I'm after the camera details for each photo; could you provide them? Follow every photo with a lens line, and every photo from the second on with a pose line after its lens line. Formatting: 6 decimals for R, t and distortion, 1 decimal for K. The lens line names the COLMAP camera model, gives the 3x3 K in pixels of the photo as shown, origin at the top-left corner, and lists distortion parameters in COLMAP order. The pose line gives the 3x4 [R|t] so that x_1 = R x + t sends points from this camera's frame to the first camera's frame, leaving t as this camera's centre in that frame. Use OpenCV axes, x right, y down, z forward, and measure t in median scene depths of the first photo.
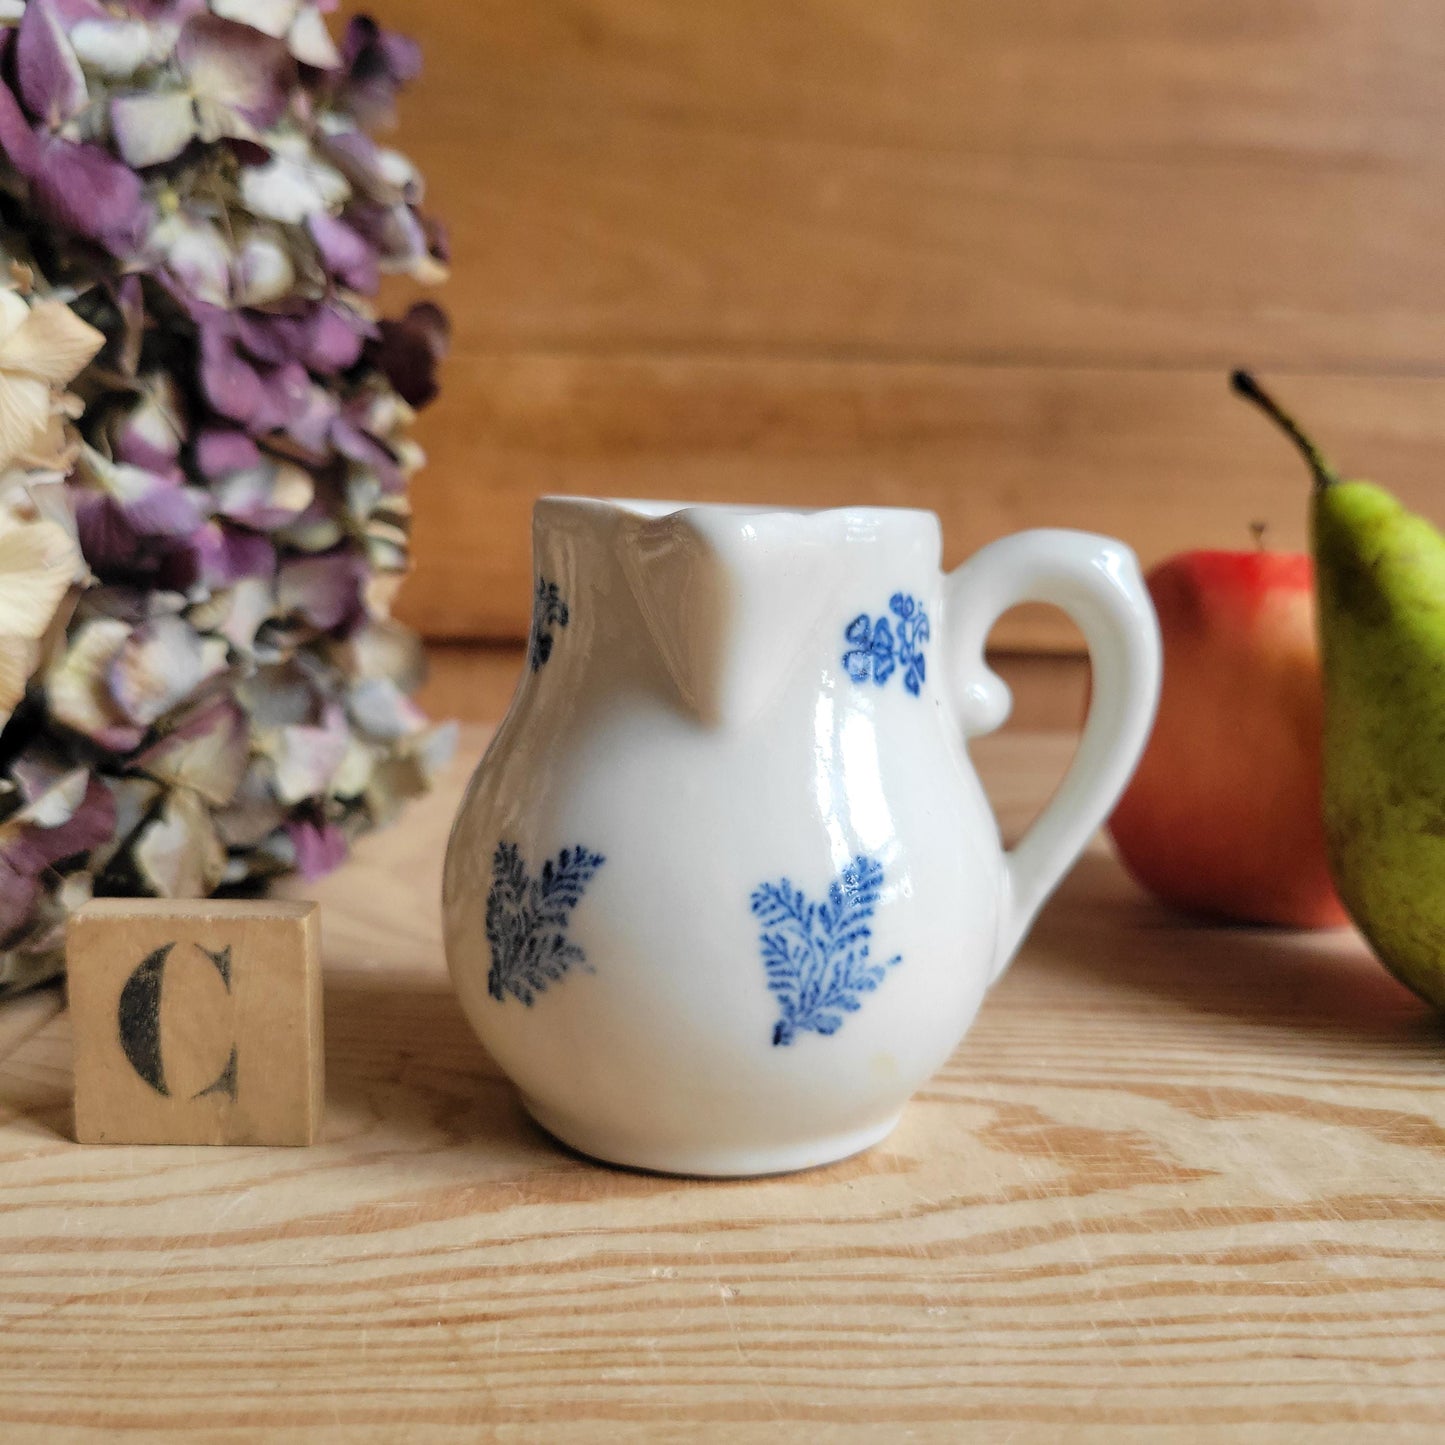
lens RADIAL K [[1522.6, 0, 714.4], [0, 1522.6, 854.7], [0, 0, 1]] dist [0.001924, 0.000000]
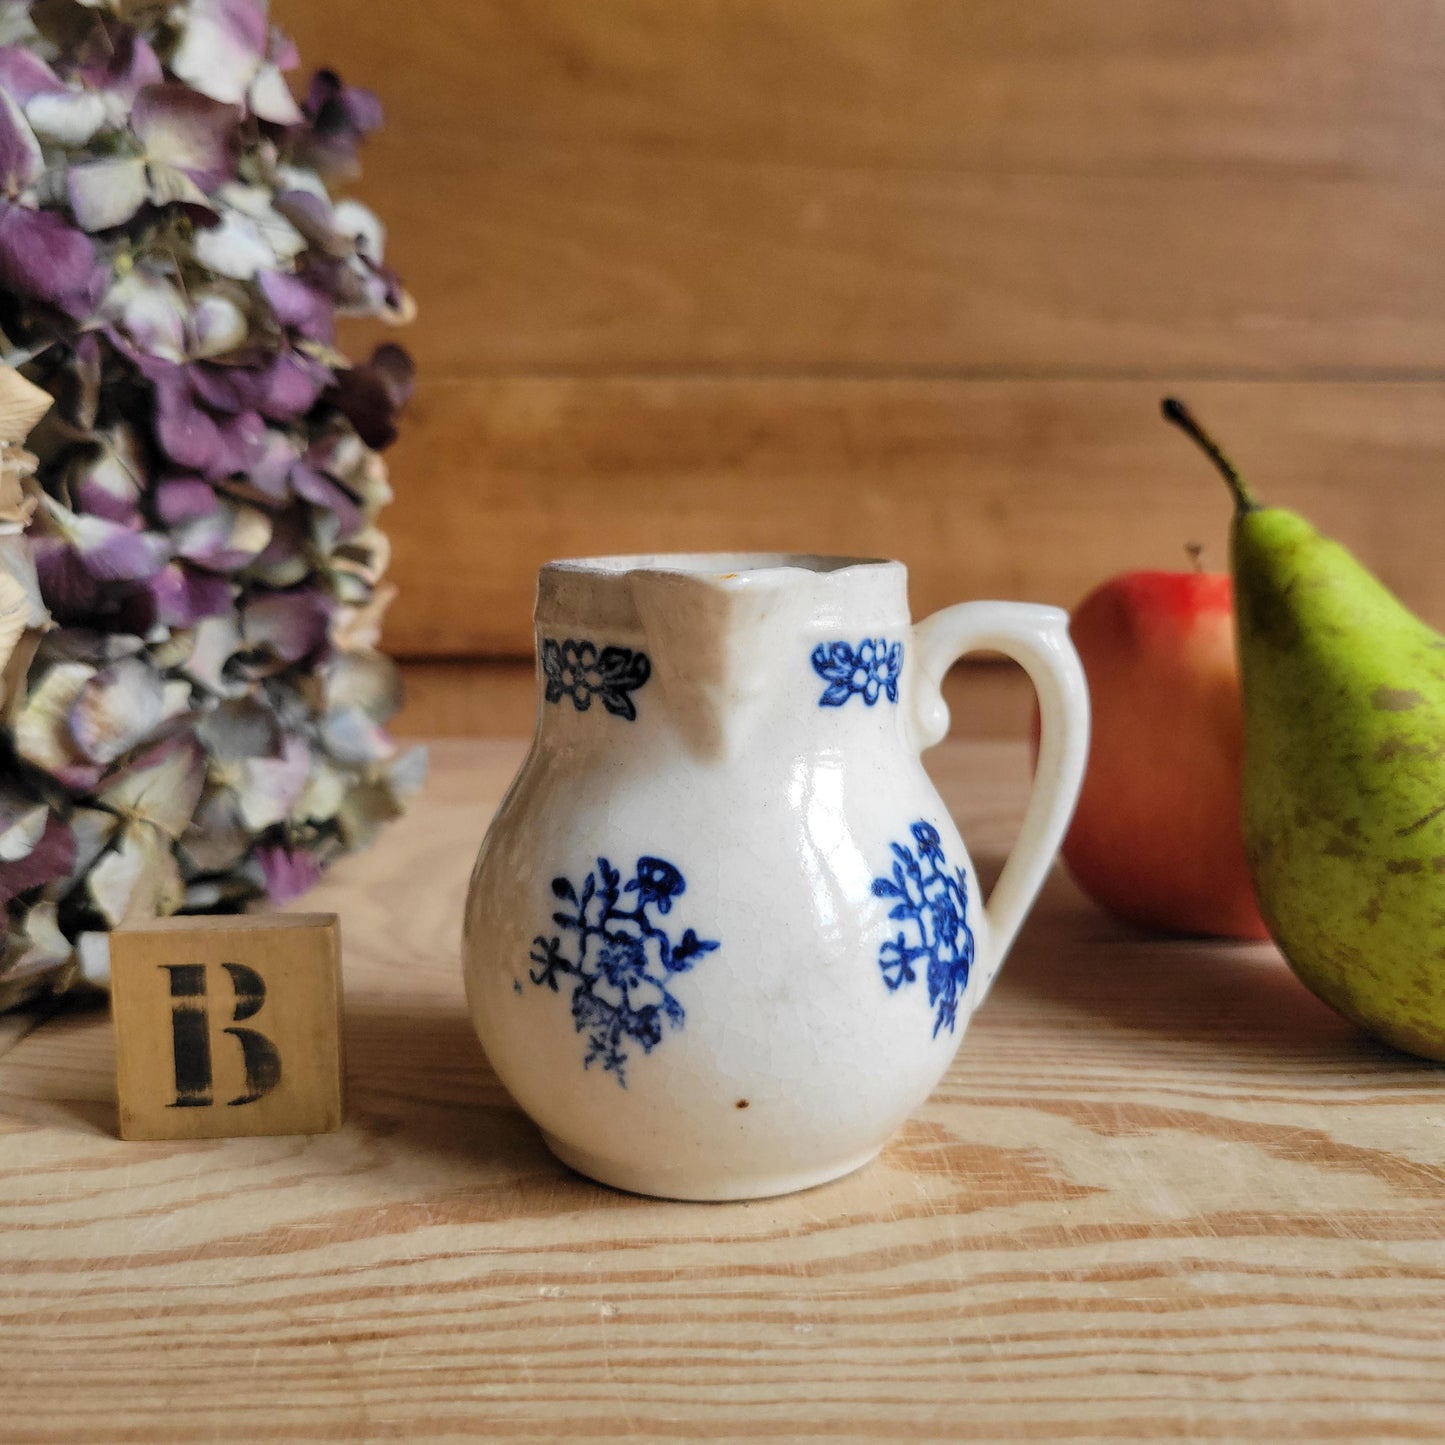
lens RADIAL K [[1522.6, 0, 725.9], [0, 1522.6, 832.7], [0, 0, 1]] dist [0.001924, 0.000000]
pose [[0.999552, -0.011745, -0.027527, 0.118975], [0.011466, 0.999881, -0.010274, -0.030427], [0.027644, 0.009953, 0.999568, -0.052375]]
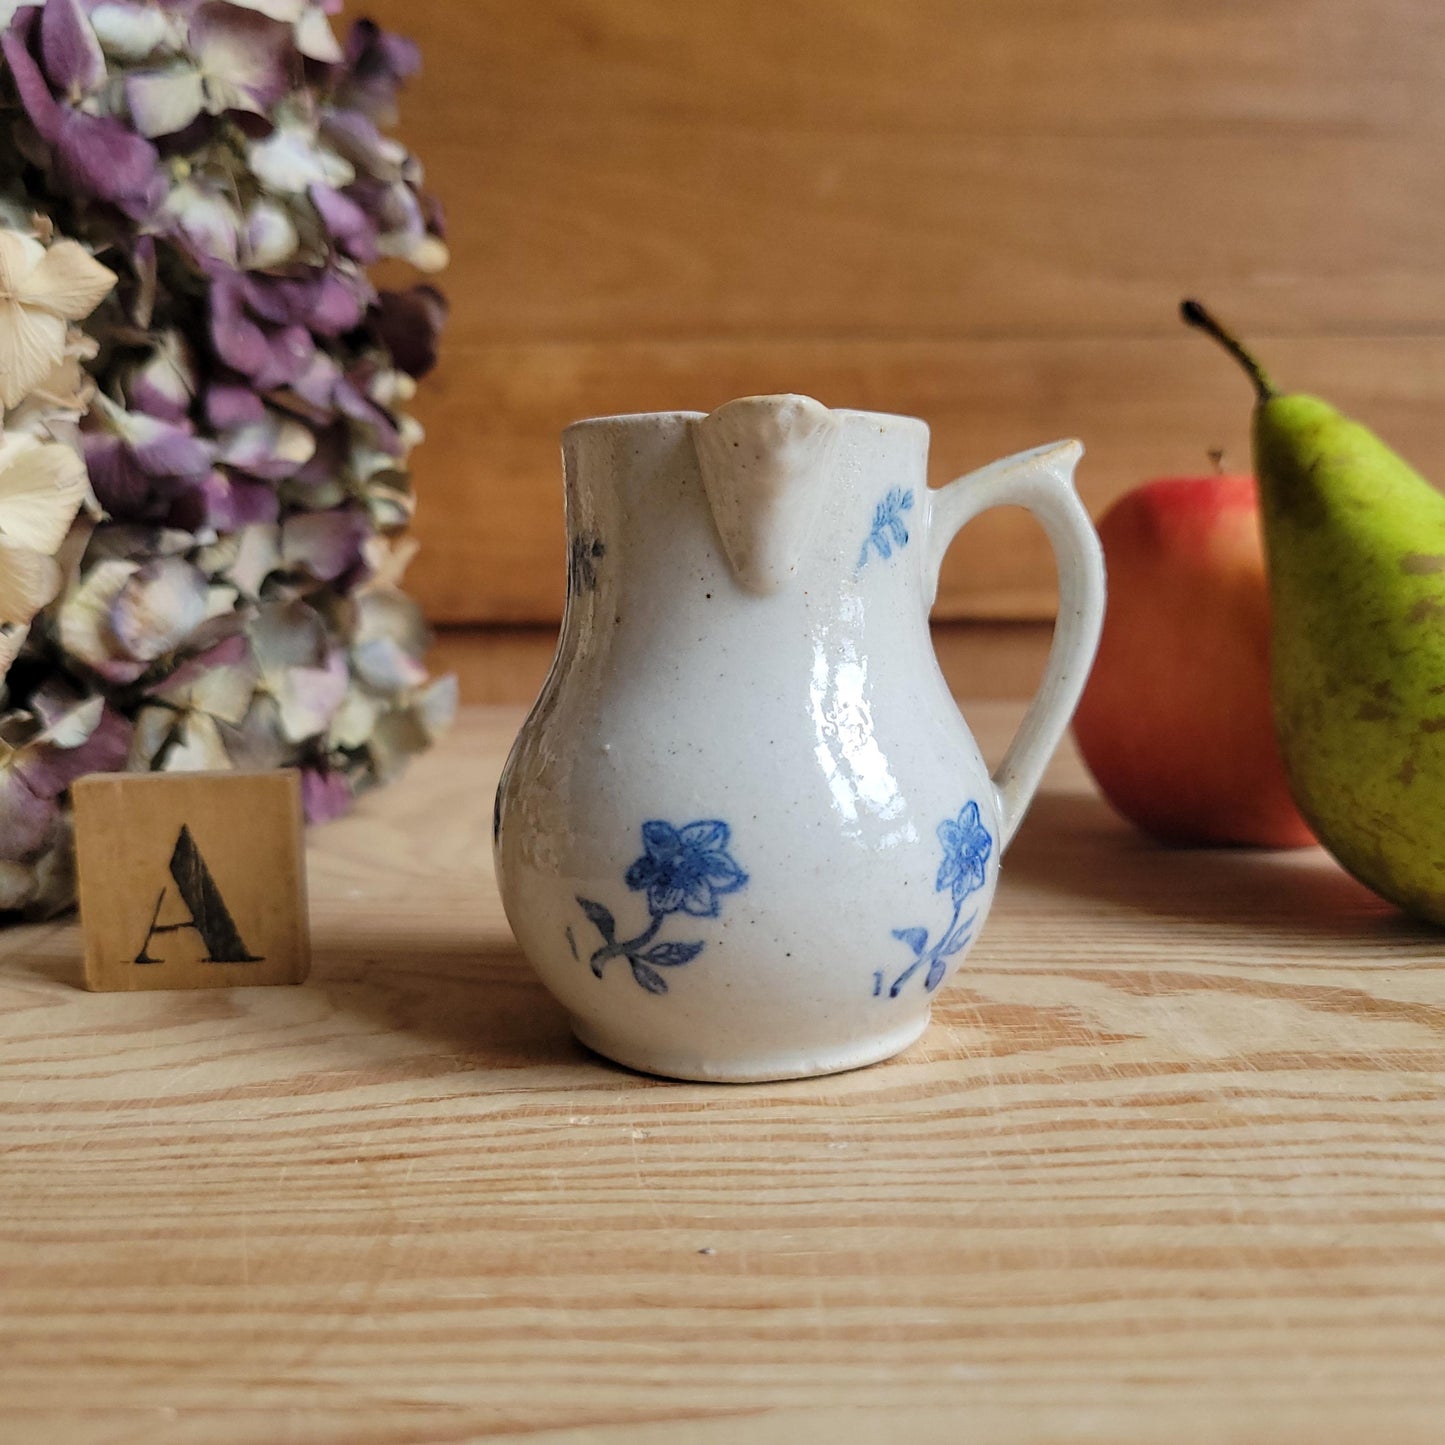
lens RADIAL K [[1522.6, 0, 731.4], [0, 1522.6, 827.9], [0, 0, 1]] dist [0.001924, 0.000000]
pose [[0.998962, -0.025731, -0.037591, 0.112026], [0.024331, 0.999010, -0.037247, 0.114820], [0.038512, 0.036293, 0.998599, -0.039043]]
